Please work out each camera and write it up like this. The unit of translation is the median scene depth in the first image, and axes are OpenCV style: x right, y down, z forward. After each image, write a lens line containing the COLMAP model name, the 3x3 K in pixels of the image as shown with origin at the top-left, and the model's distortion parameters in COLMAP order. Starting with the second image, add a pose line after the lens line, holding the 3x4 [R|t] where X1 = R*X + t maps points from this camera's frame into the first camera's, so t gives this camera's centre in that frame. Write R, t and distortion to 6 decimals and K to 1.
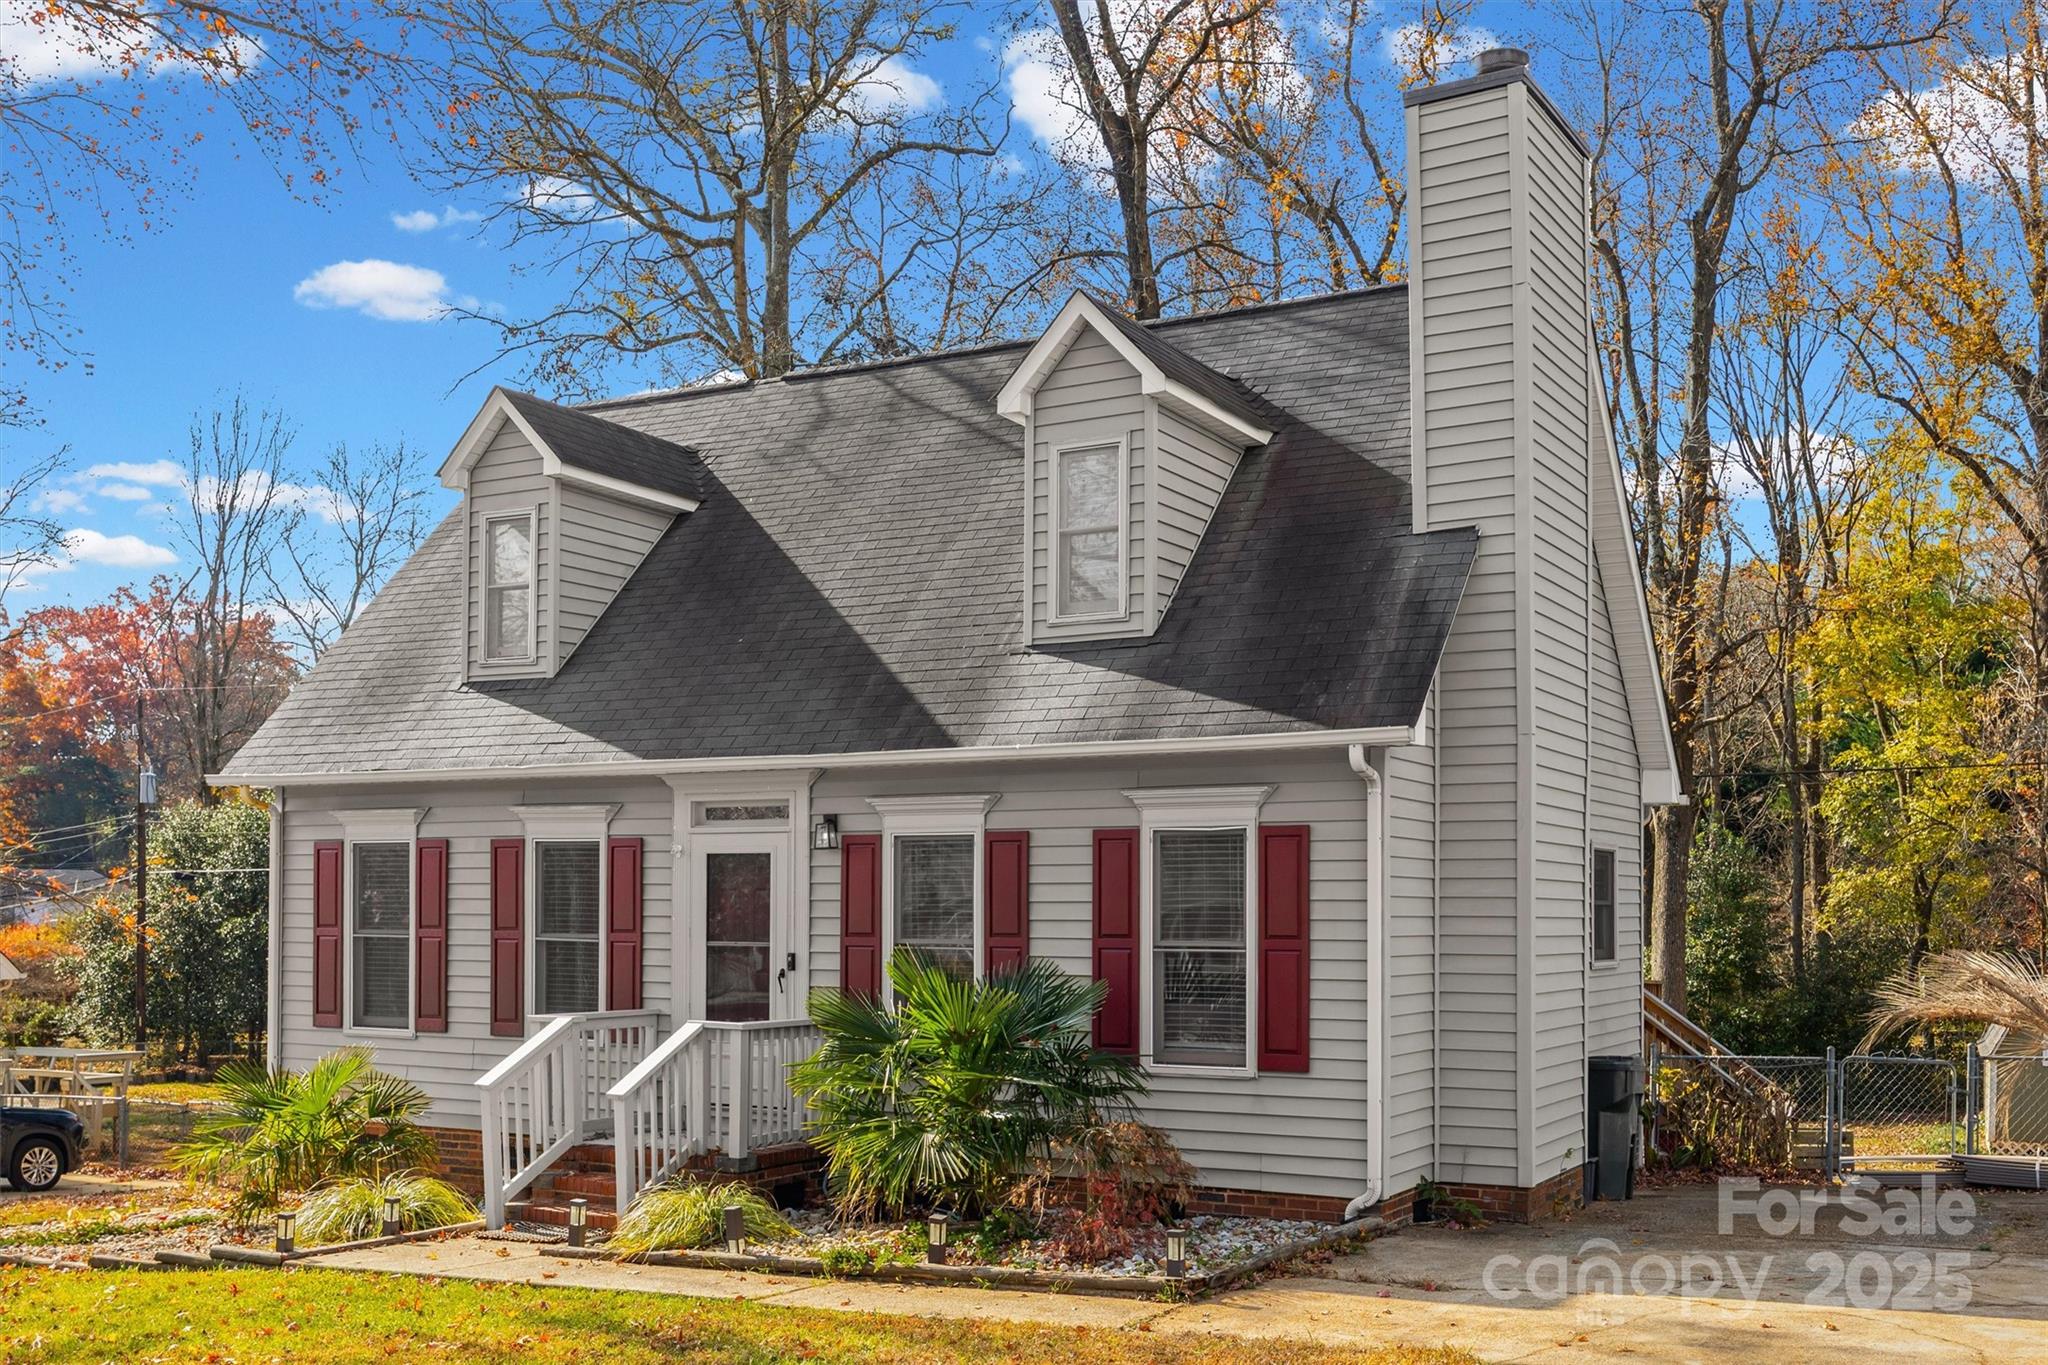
lens RADIAL K [[3582.3, 0, 1024.0], [0, 3582.3, 682.5], [0, 0, 1]] dist [-0.008604, 0.126119]
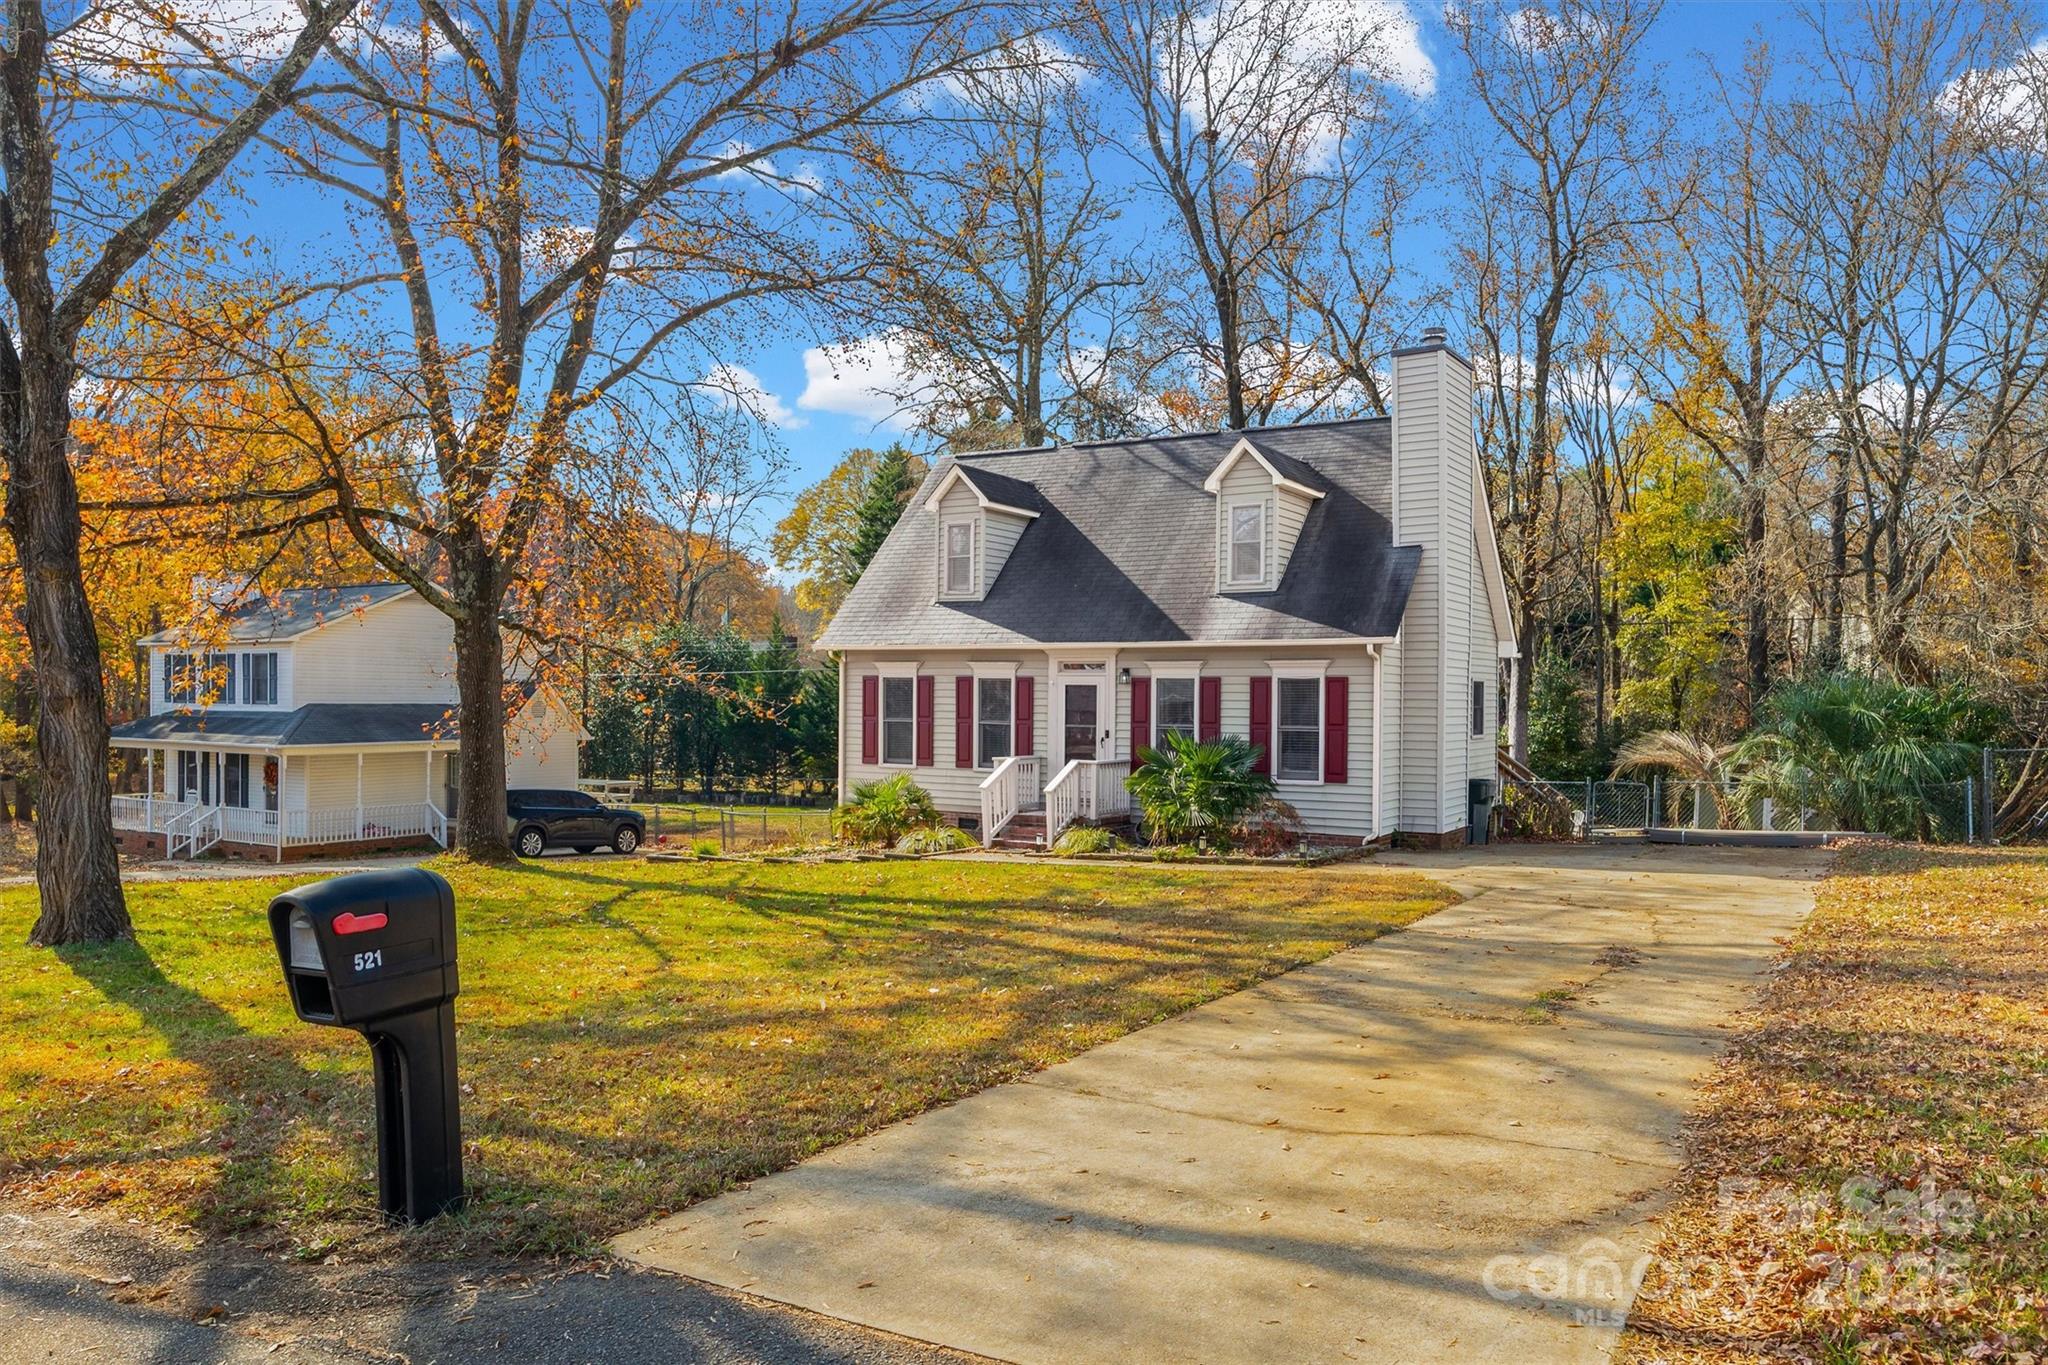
lens RADIAL K [[2186.9, 0, 1024.0], [0, 2186.9, 682.5], [0, 0, 1]] dist [0.005855, 0.004687]
pose [[0.998875, 0.003023, -0.047321, -0.051161], [-0.000406, 0.998475, 0.055208, -0.028123], [0.047416, -0.055126, 0.997353, -0.344059]]
